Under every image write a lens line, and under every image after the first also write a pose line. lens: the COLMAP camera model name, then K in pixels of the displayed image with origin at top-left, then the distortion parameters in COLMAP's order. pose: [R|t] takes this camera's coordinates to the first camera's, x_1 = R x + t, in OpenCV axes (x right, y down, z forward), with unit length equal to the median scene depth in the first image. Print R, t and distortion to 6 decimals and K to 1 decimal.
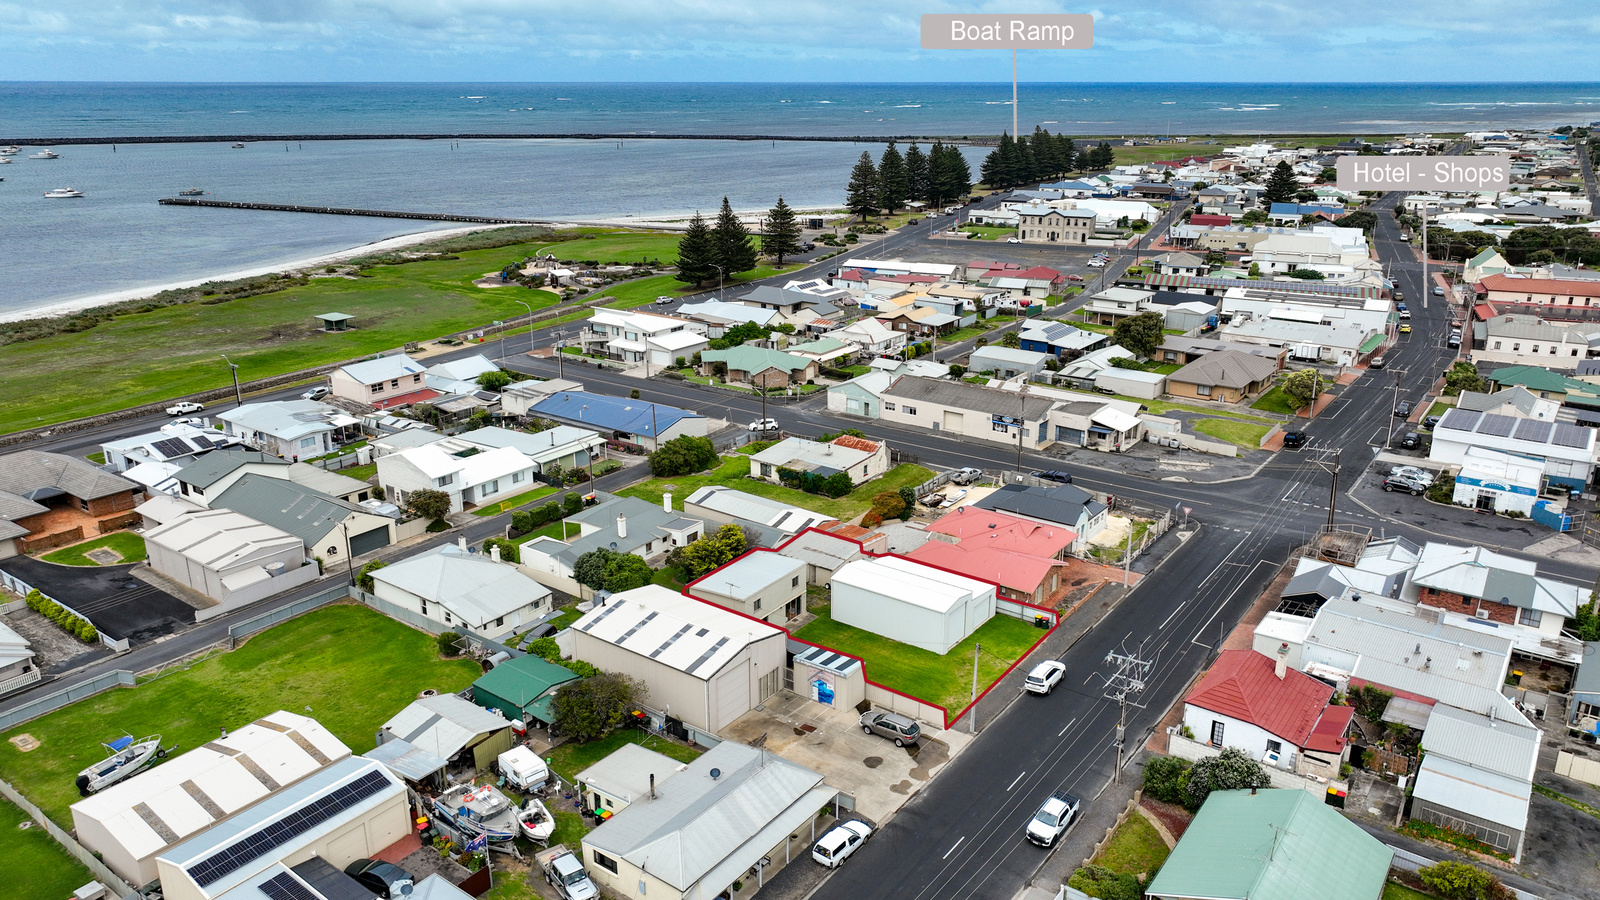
lens RADIAL K [[1126.7, 0, 800.0], [0, 1126.7, 450.0], [0, 0, 1]] dist [-0.002622, 0.016189]
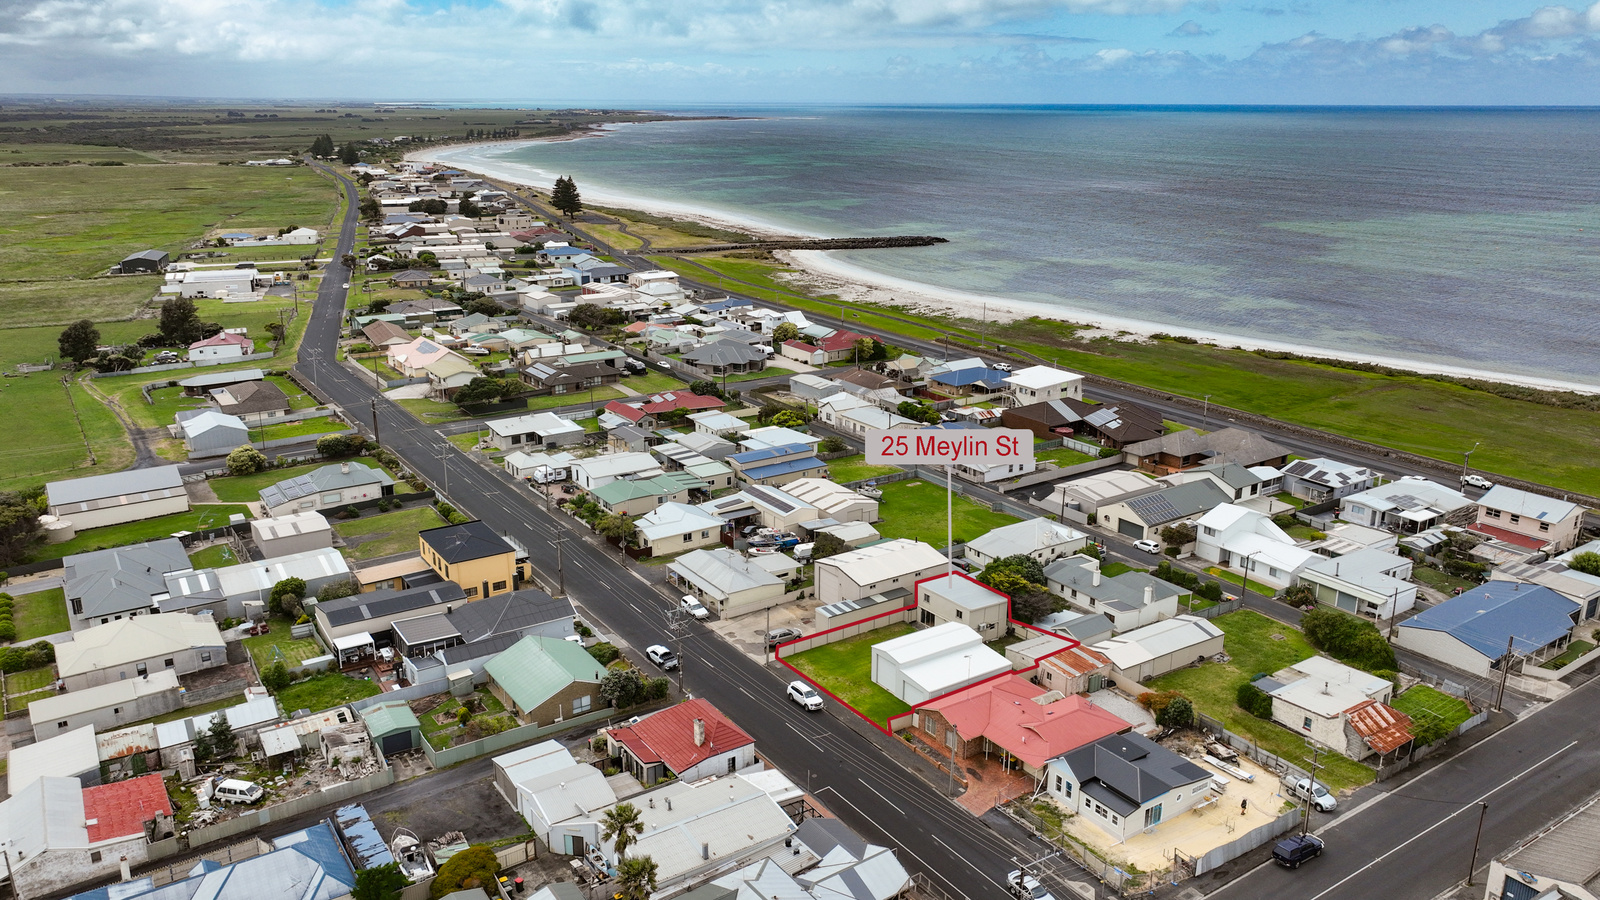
lens RADIAL K [[1190.7, 0, 800.0], [0, 1190.7, 450.0], [0, 0, 1]] dist [0.003054, 0.003749]
pose [[-0.334520, 0.265214, -0.904300, 0.851768], [-0.300999, 0.879250, 0.369213, -0.341549], [0.893026, 0.395703, -0.214298, 0.721425]]
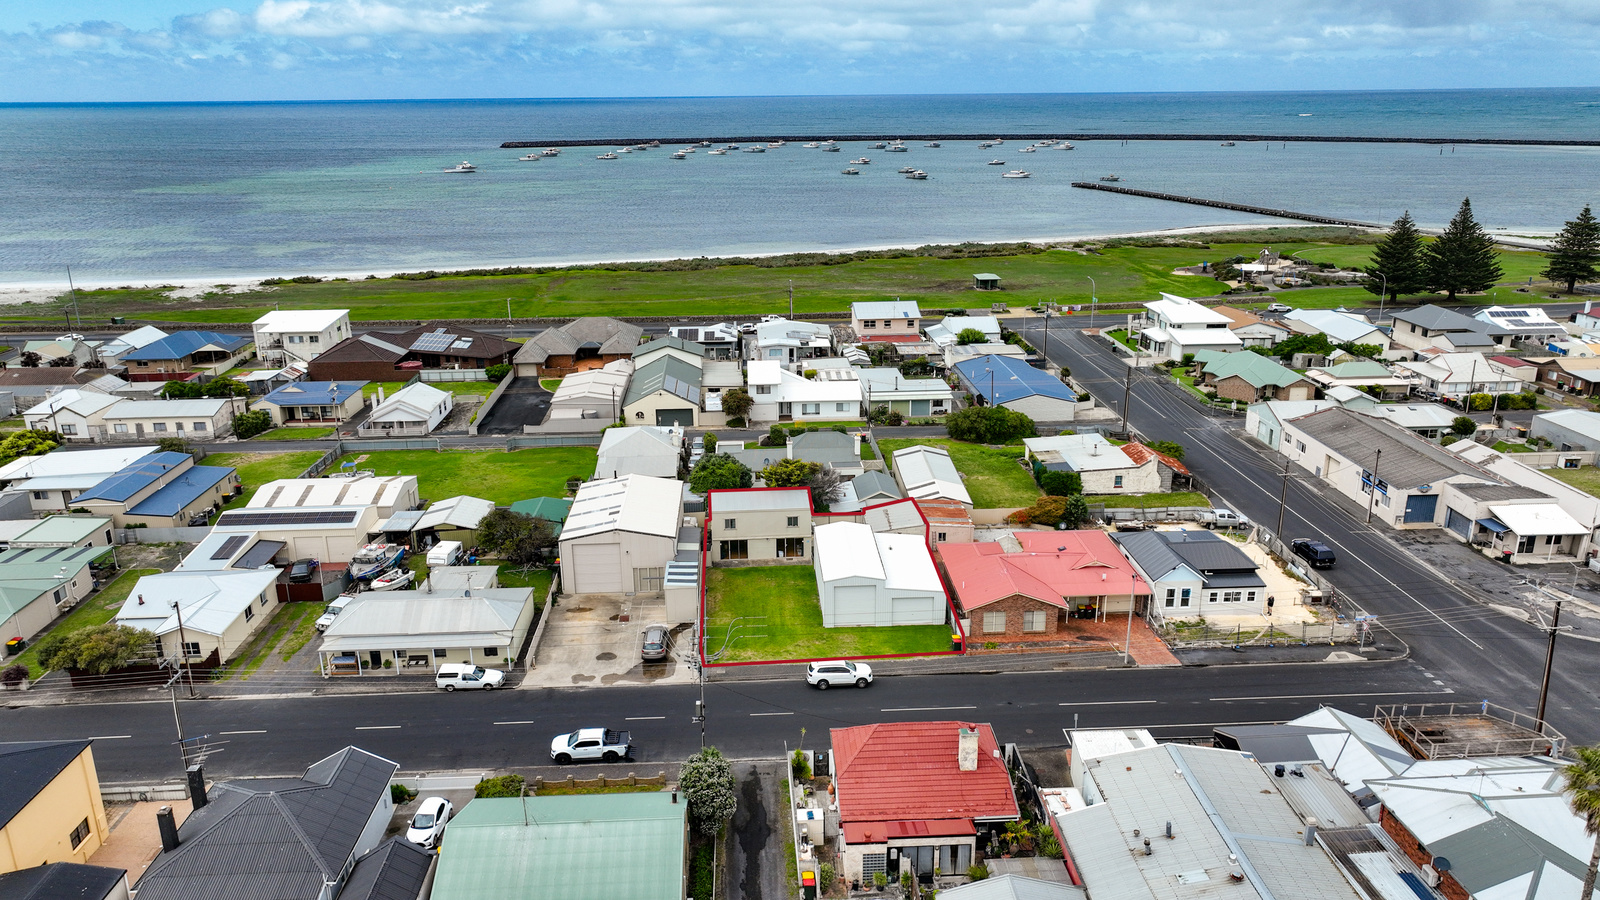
lens RADIAL K [[1126.7, 0, 800.0], [0, 1126.7, 450.0], [0, 0, 1]] dist [-0.002622, 0.016189]
pose [[0.631995, 0.228931, -0.740387, 0.501035], [-0.233565, 0.967217, 0.099696, -0.032011], [0.738938, 0.109921, 0.664747, 0.223413]]
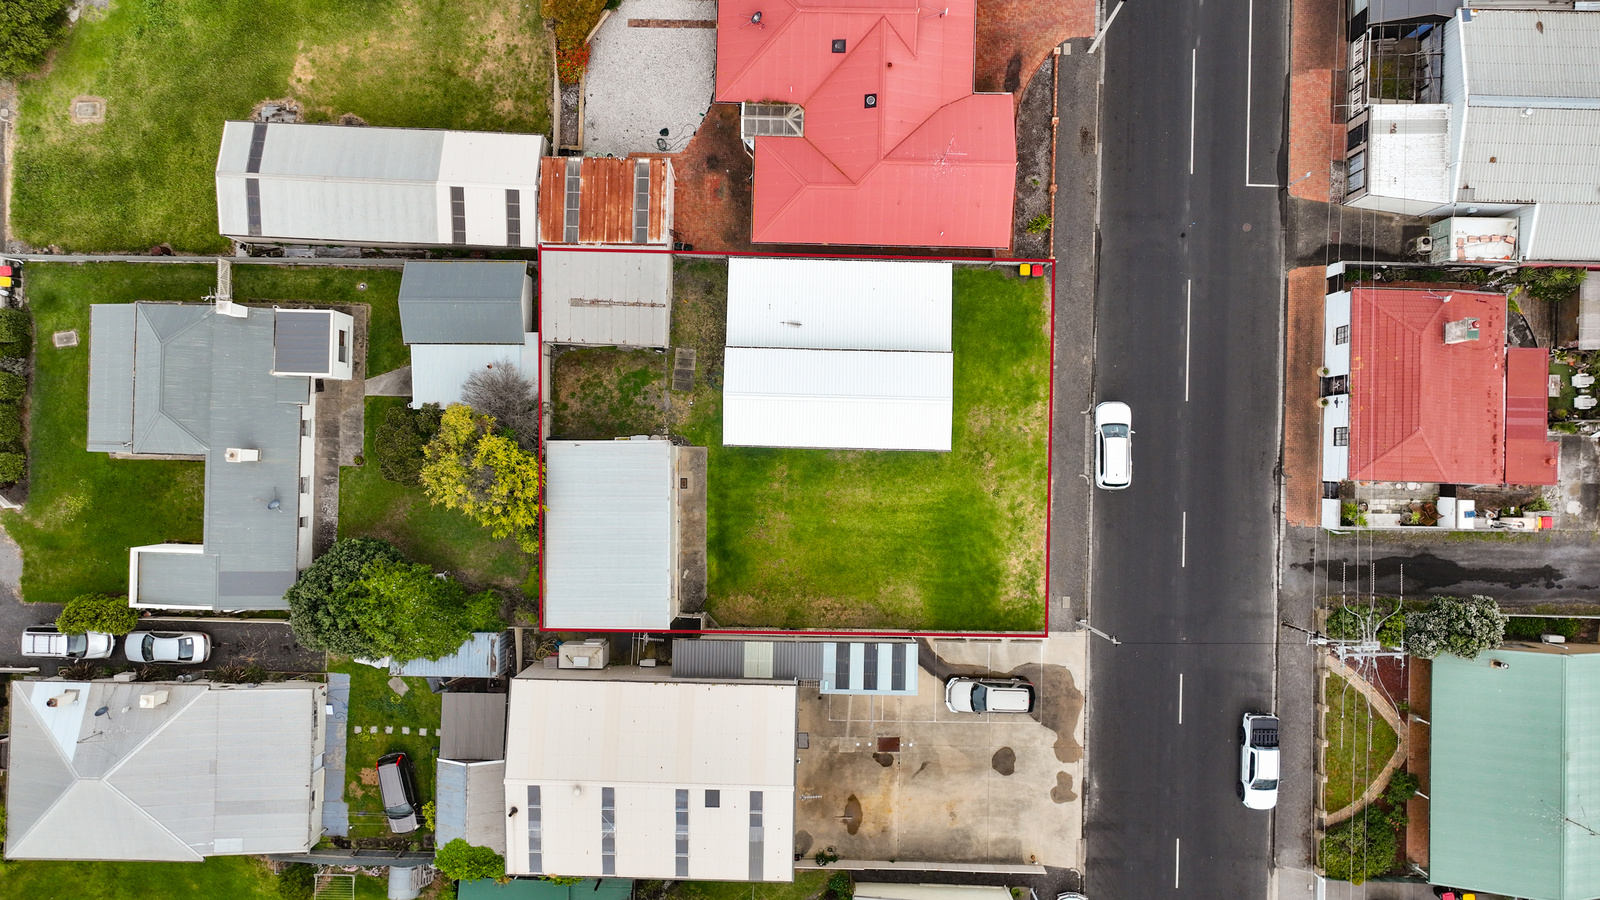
lens RADIAL K [[1126.7, 0, 800.0], [0, 1126.7, 450.0], [0, 0, 1]] dist [-0.002622, 0.016189]
pose [[0.819836, -0.572574, -0.005277, 0.041618], [0.192003, 0.266213, 0.944598, -0.283997], [-0.539447, -0.775429, 0.328187, 0.538697]]
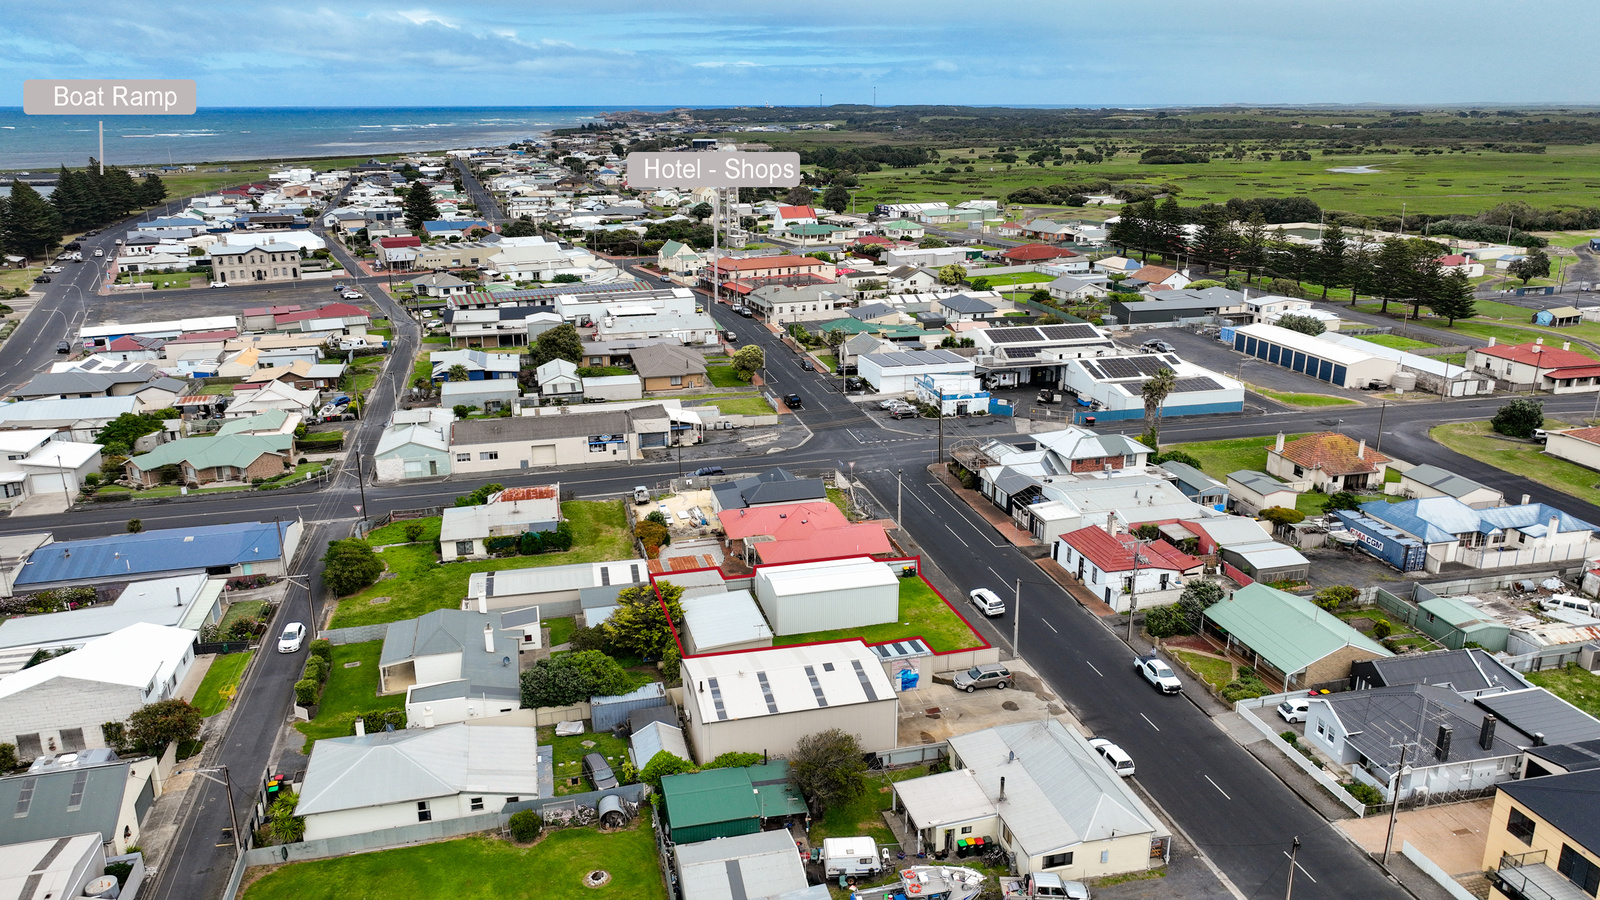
lens RADIAL K [[1126.7, 0, 800.0], [0, 1126.7, 450.0], [0, 0, 1]] dist [-0.002622, 0.016189]
pose [[0.638606, -0.229006, 0.734669, -0.454282], [0.243420, 0.965787, 0.089457, -0.065442], [-0.730020, 0.121705, 0.672502, 0.200989]]
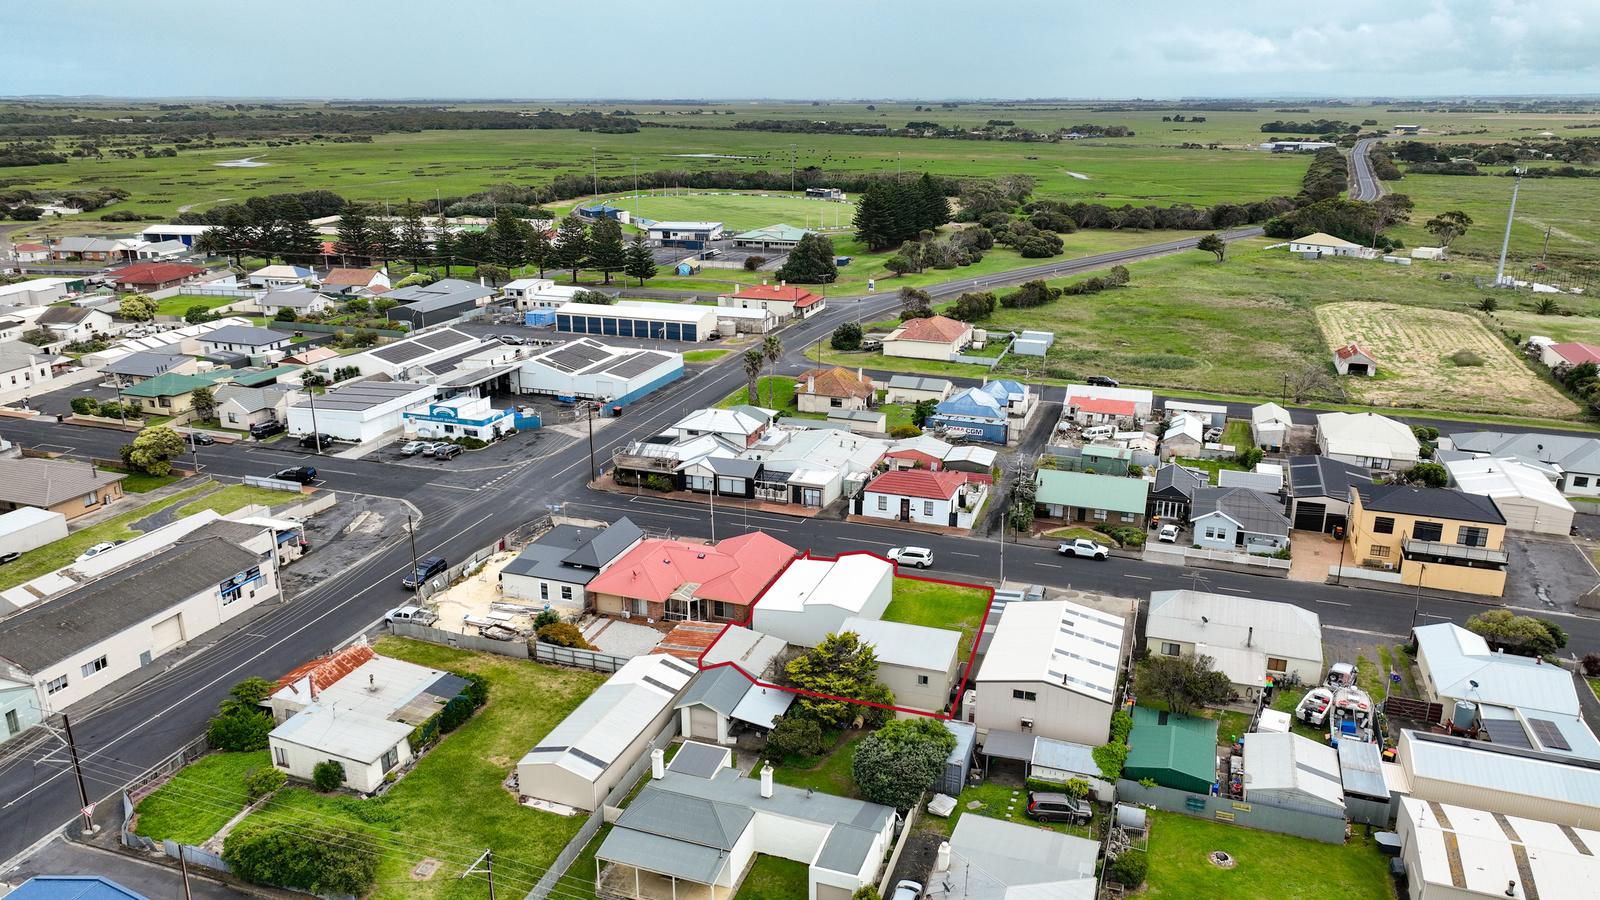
lens RADIAL K [[1126.7, 0, 800.0], [0, 1126.7, 450.0], [0, 0, 1]] dist [-0.002622, 0.016189]
pose [[-0.293135, -0.288273, 0.911576, -0.537497], [0.297498, 0.878623, 0.373518, -0.257986], [-0.908607, 0.380684, -0.171795, 0.788601]]
